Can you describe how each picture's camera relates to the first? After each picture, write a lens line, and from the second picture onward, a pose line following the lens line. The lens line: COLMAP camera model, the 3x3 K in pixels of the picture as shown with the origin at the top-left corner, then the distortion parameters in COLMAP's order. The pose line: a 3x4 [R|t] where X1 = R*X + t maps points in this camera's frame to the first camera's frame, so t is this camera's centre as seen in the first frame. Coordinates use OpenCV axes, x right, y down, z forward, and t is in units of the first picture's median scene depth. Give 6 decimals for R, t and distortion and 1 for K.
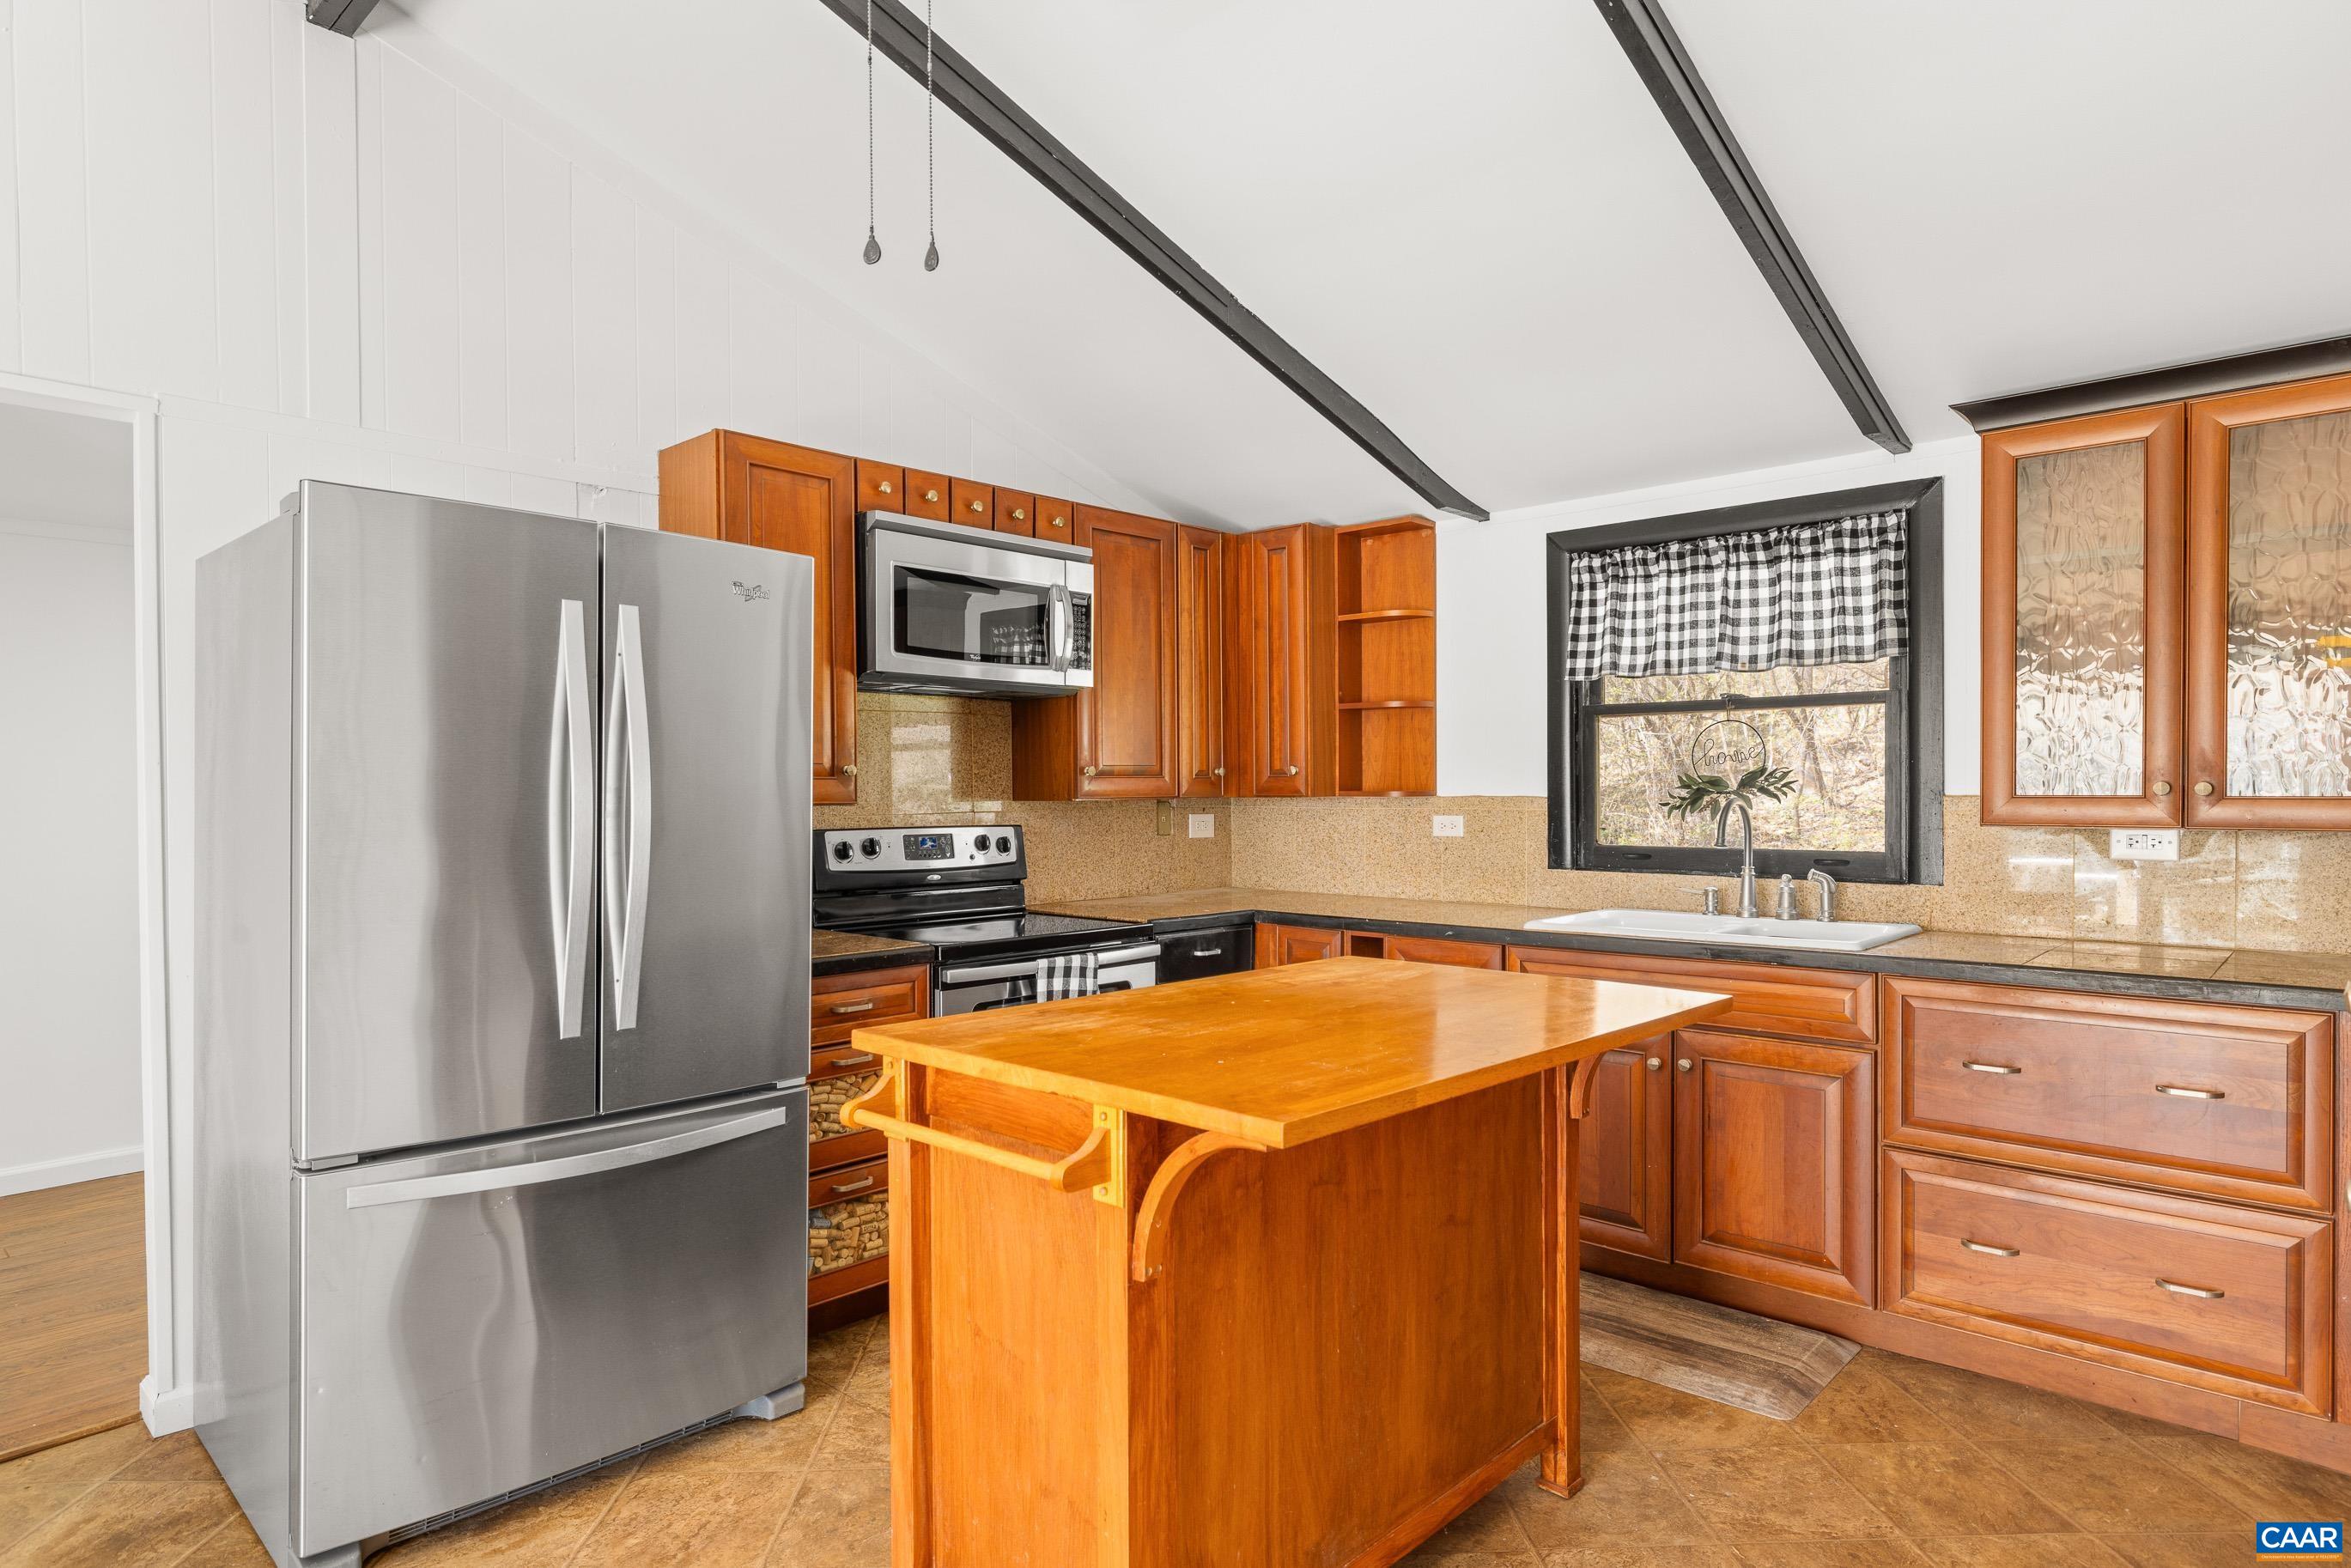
lens RADIAL K [[1304.9, 0, 1168.9], [0, 1304.9, 785.9], [0, 0, 1]] dist [0.003256, 0.000174]
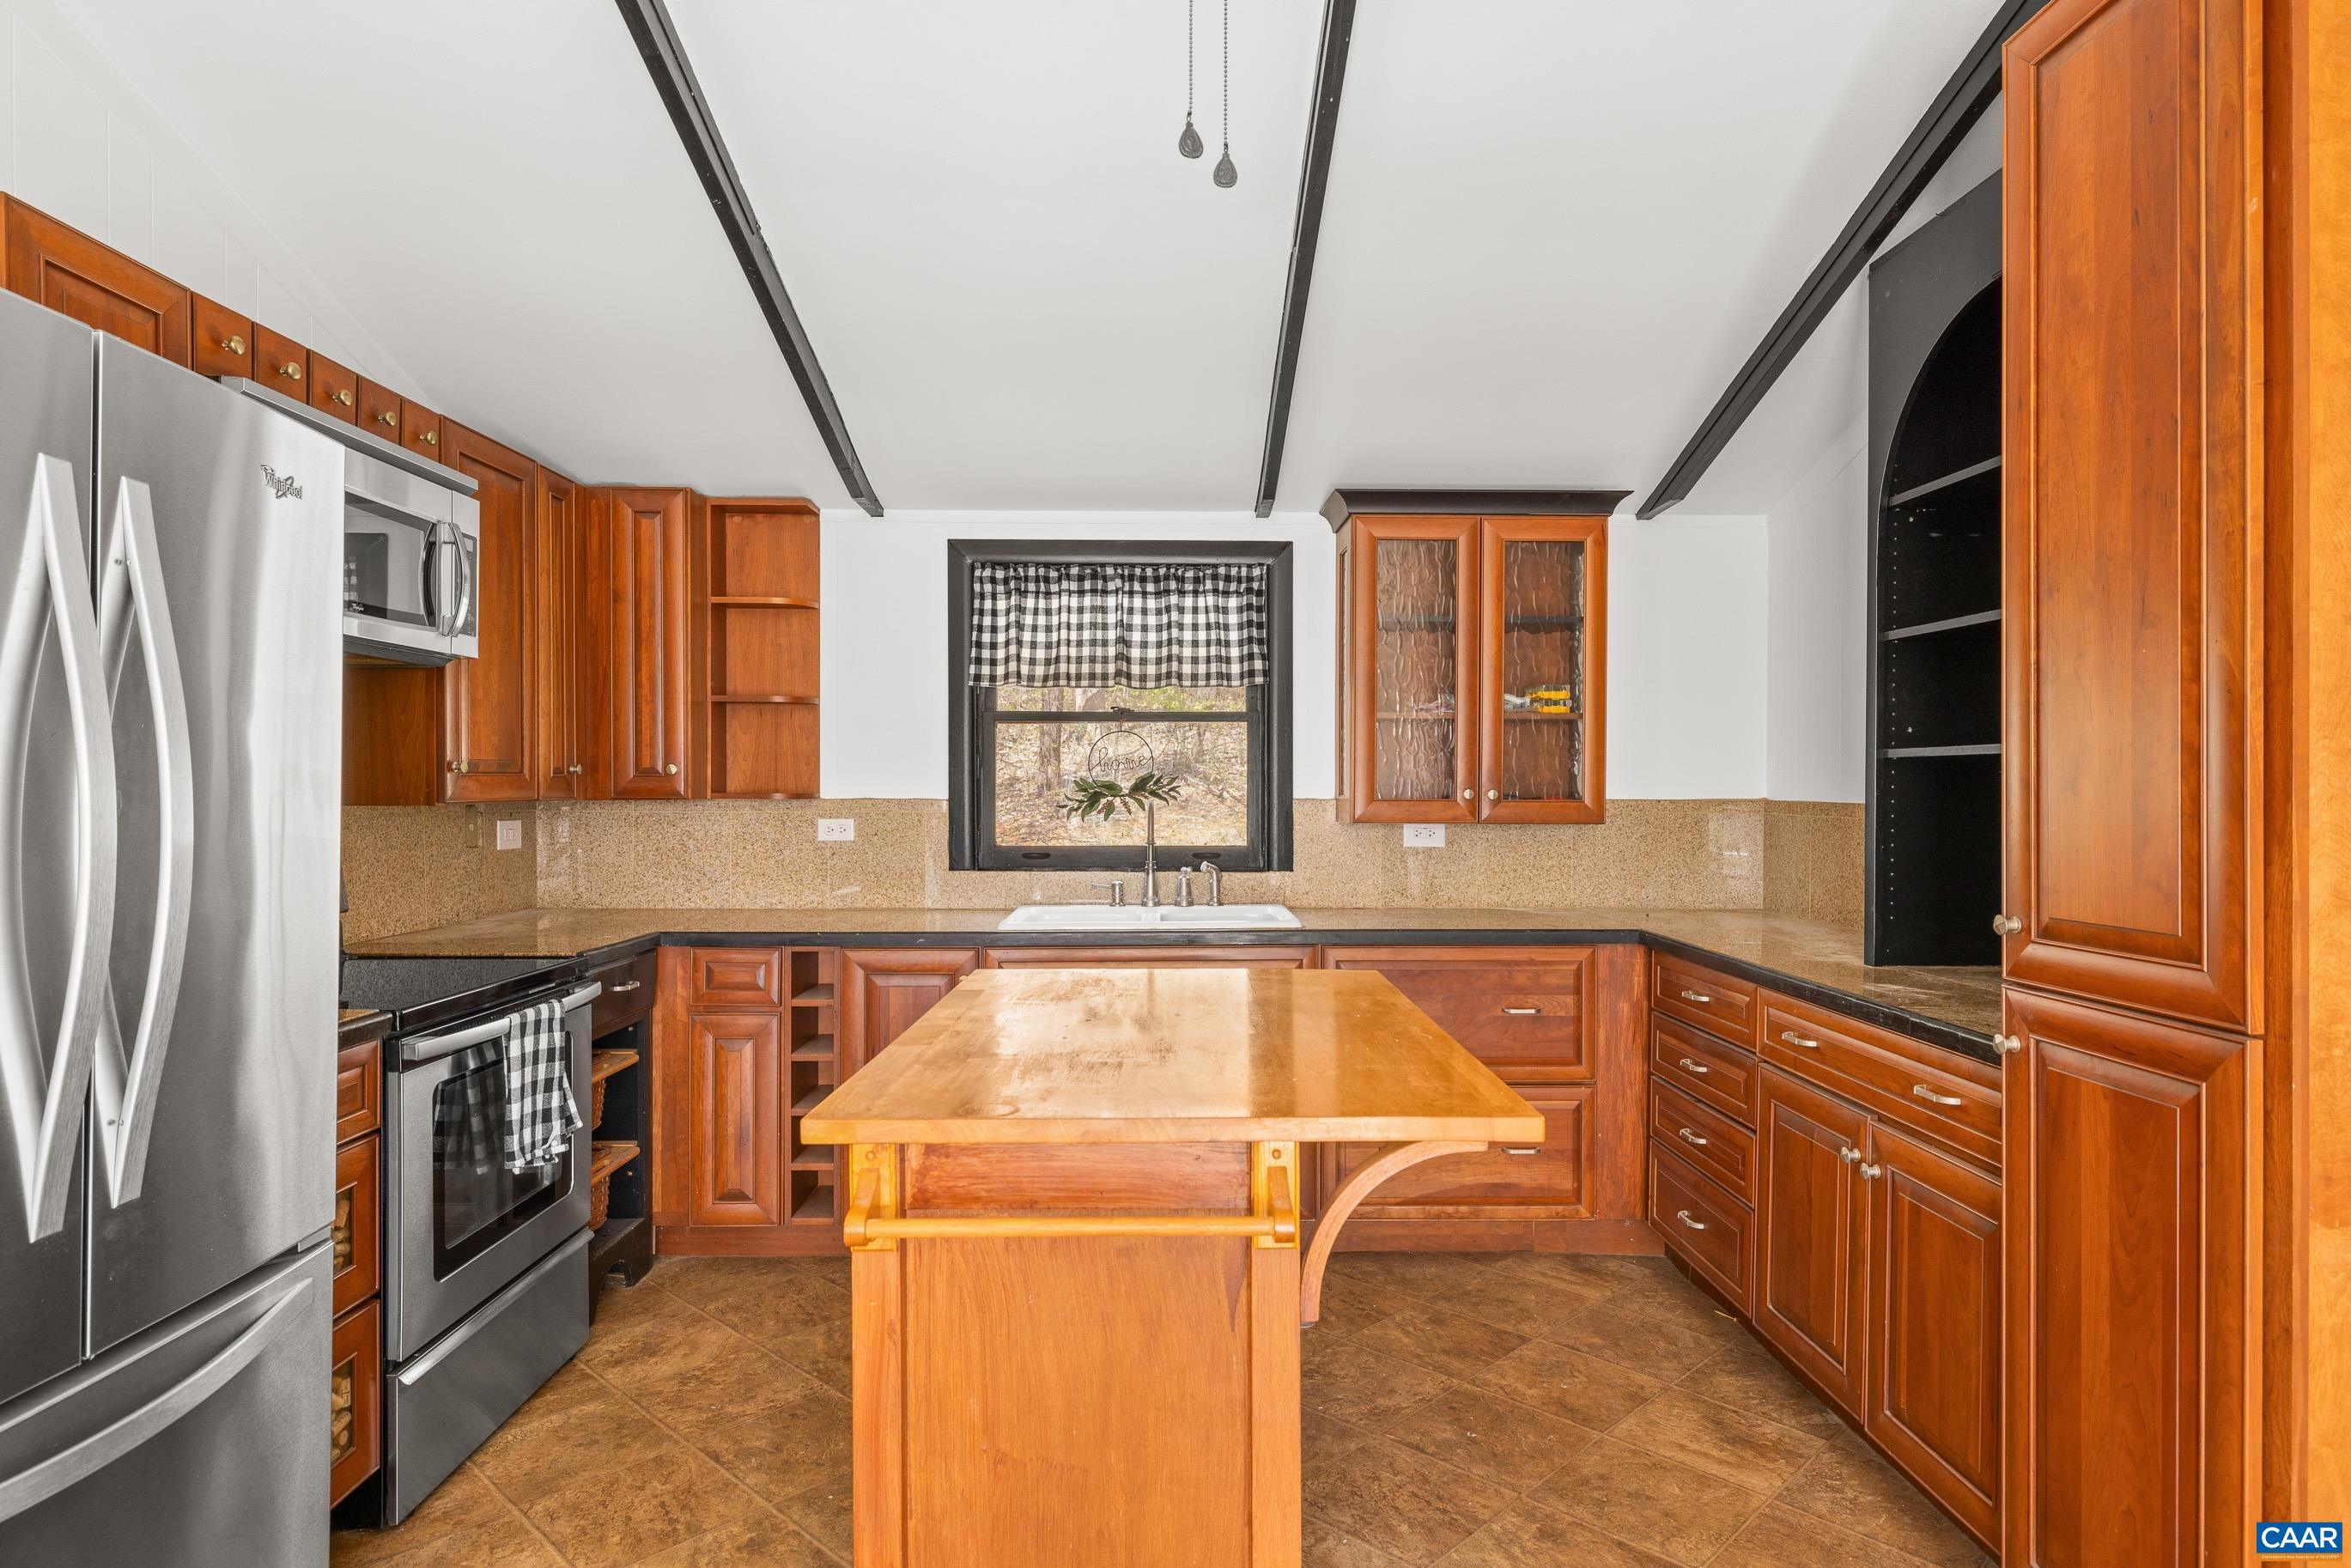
lens RADIAL K [[1304.9, 0, 1168.9], [0, 1304.9, 785.9], [0, 0, 1]] dist [0.003256, 0.000174]
pose [[0.725368, 0.006052, 0.688335, -0.293193], [-0.006712, 0.999976, -0.001720, -0.001592], [-0.688329, -0.003372, 0.725391, 0.153712]]
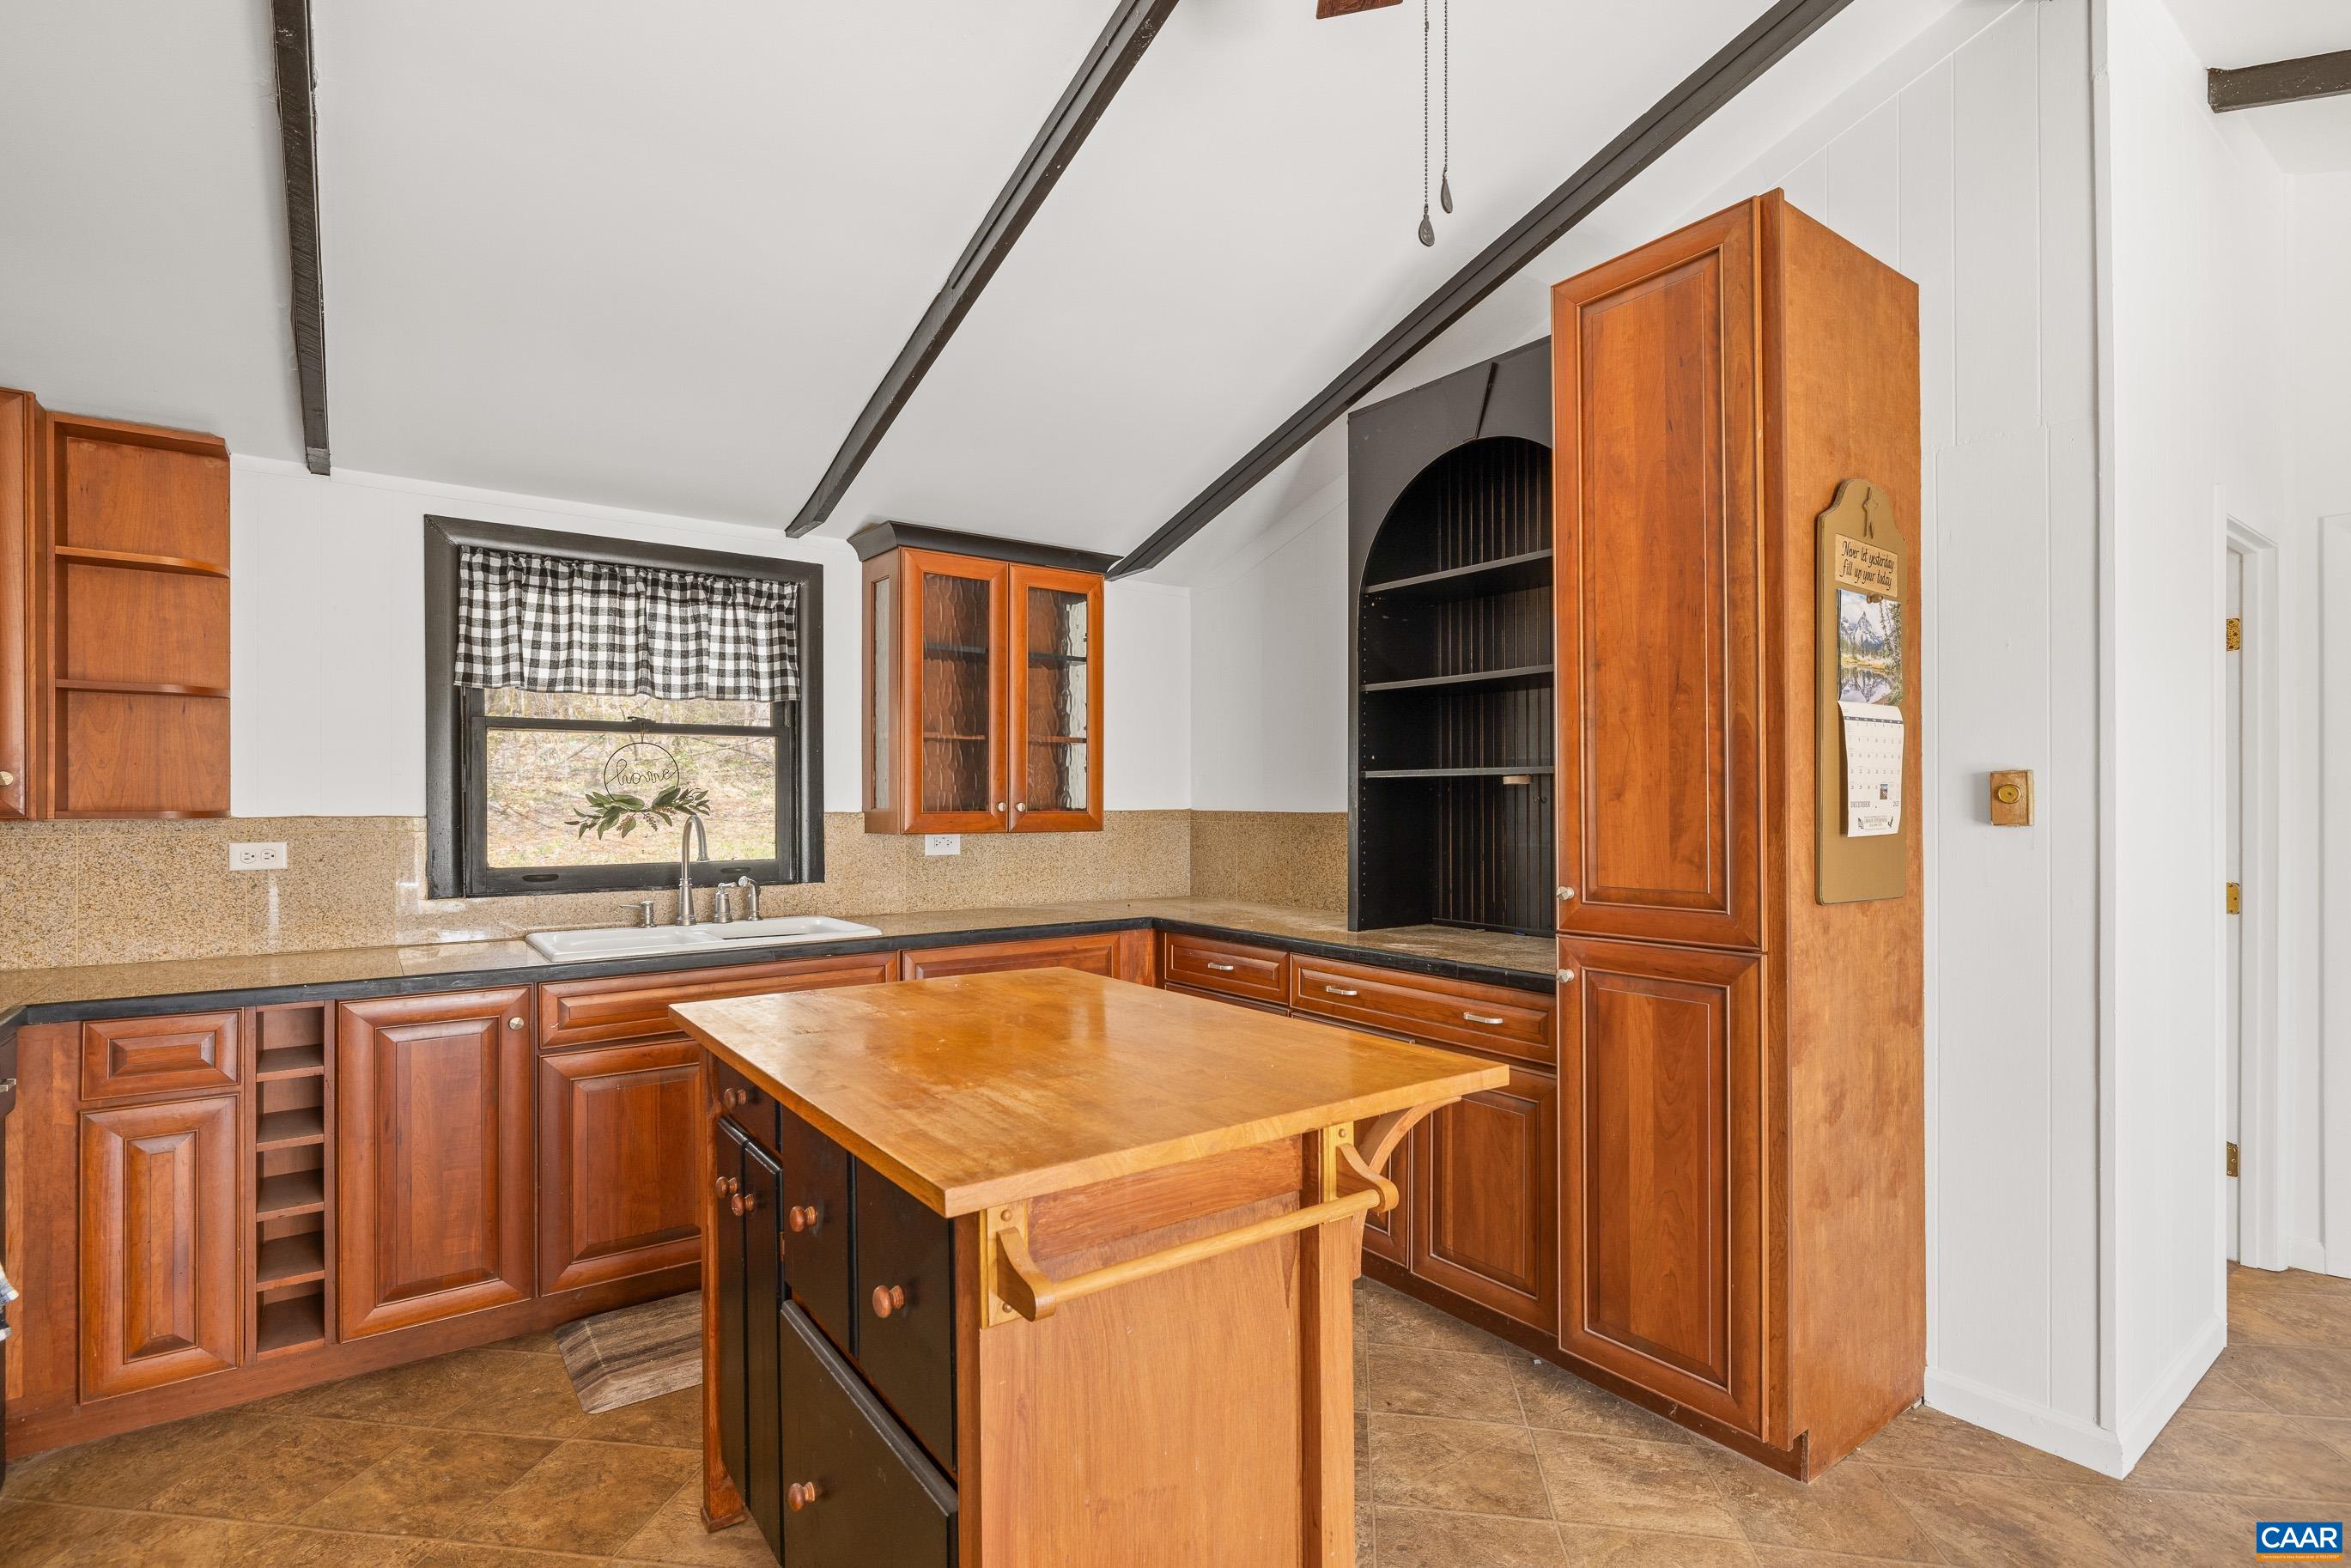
lens RADIAL K [[1129.3, 0, 1172.7], [0, 1129.3, 794.1], [0, 0, 1]] dist [-0.000952, 0.001168]
pose [[0.187116, 0.011024, 0.982276, -0.369637], [-0.001554, 0.999939, -0.010926, 0.000872], [-0.982337, 0.000518, 0.187122, 0.384290]]
